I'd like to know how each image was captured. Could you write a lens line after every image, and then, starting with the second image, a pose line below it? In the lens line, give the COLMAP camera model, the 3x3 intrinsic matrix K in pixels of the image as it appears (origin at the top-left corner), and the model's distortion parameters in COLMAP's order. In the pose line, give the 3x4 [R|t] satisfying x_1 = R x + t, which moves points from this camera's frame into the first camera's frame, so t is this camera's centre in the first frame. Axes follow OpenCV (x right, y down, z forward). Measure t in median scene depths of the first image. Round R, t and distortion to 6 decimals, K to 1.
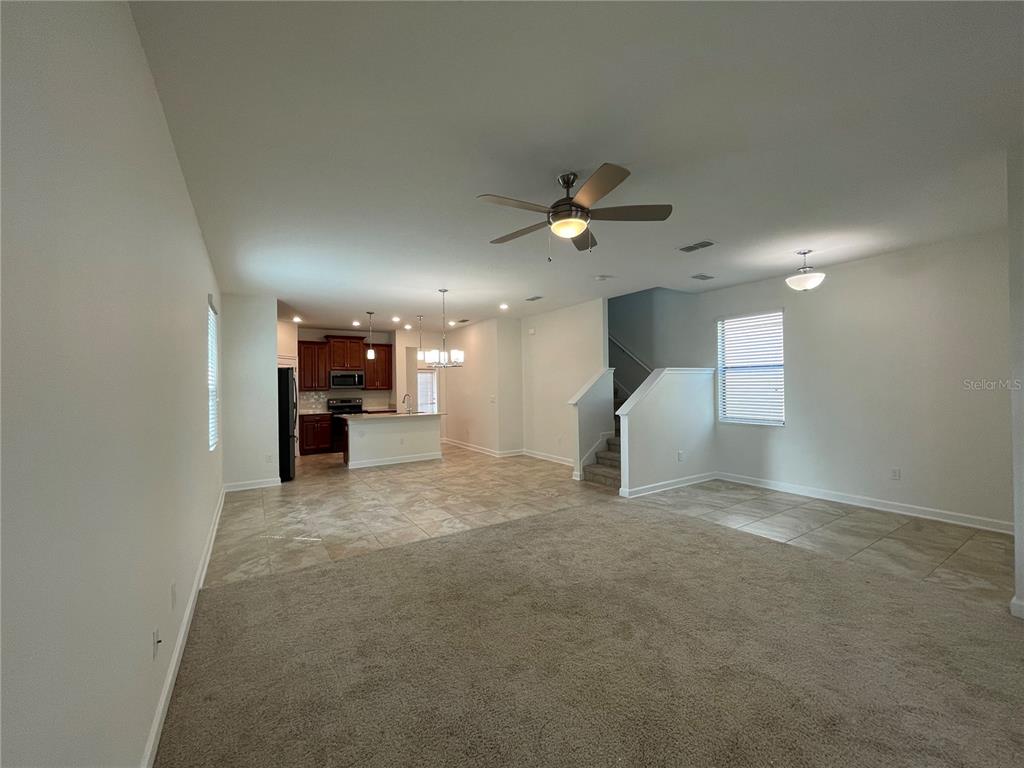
lens RADIAL K [[411.4, 0, 512.0], [0, 411.4, 384.0], [0, 0, 1]] dist [-0.002563, -0.000068]
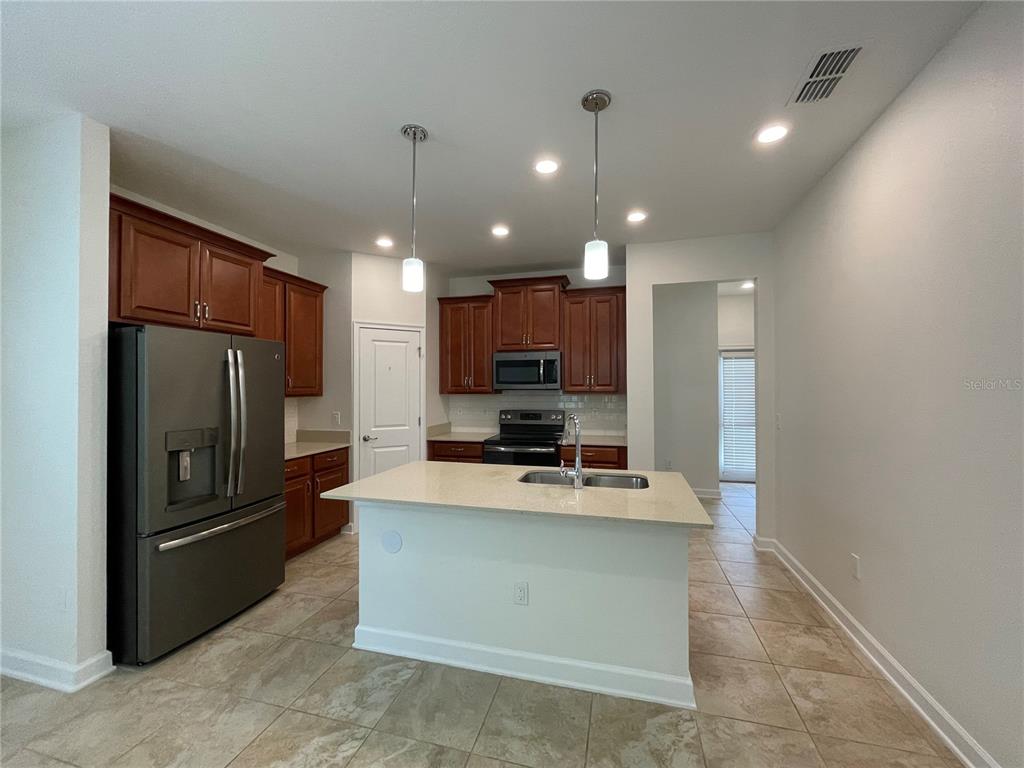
lens RADIAL K [[411.4, 0, 512.0], [0, 411.4, 384.0], [0, 0, 1]] dist [-0.002563, -0.000068]
pose [[0.677147, 0.009810, -0.735783, -0.119127], [-0.008388, 0.999949, 0.005613, 0.002955], [0.735800, 0.002371, 0.677195, 1.226510]]
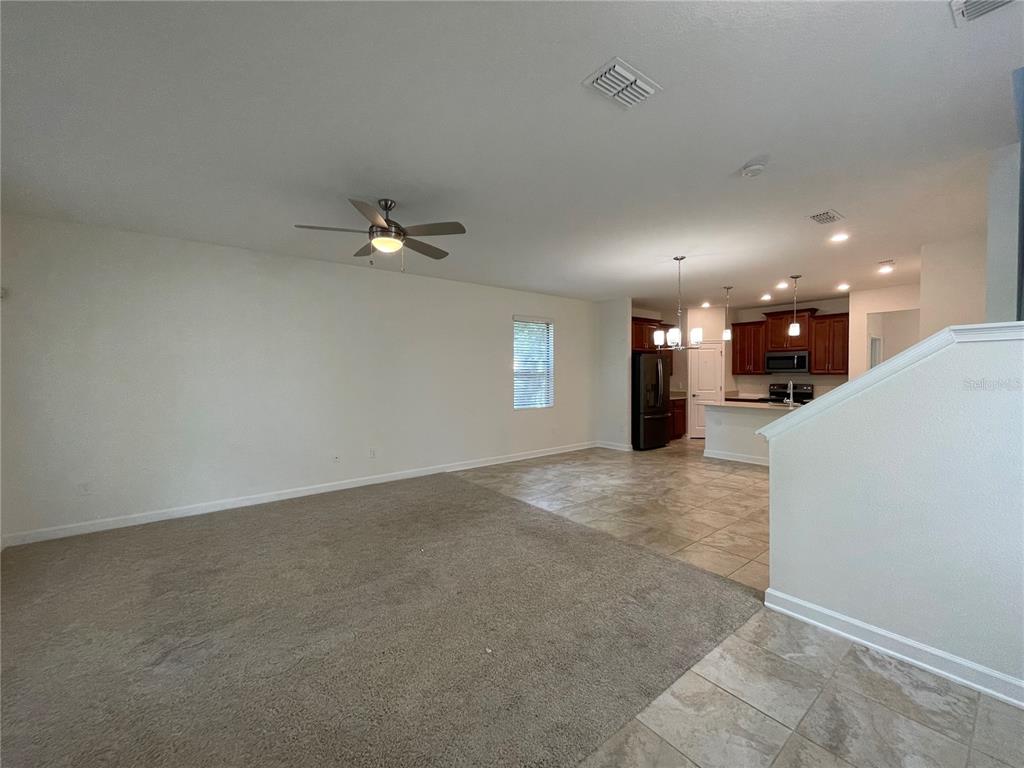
lens RADIAL K [[411.4, 0, 512.0], [0, 411.4, 384.0], [0, 0, 1]] dist [-0.002563, -0.000068]
pose [[0.102384, 0.043299, -0.993802, 0.716883], [0.005688, 0.999010, 0.044112, -0.011165], [0.994729, -0.010169, 0.102037, 0.634582]]
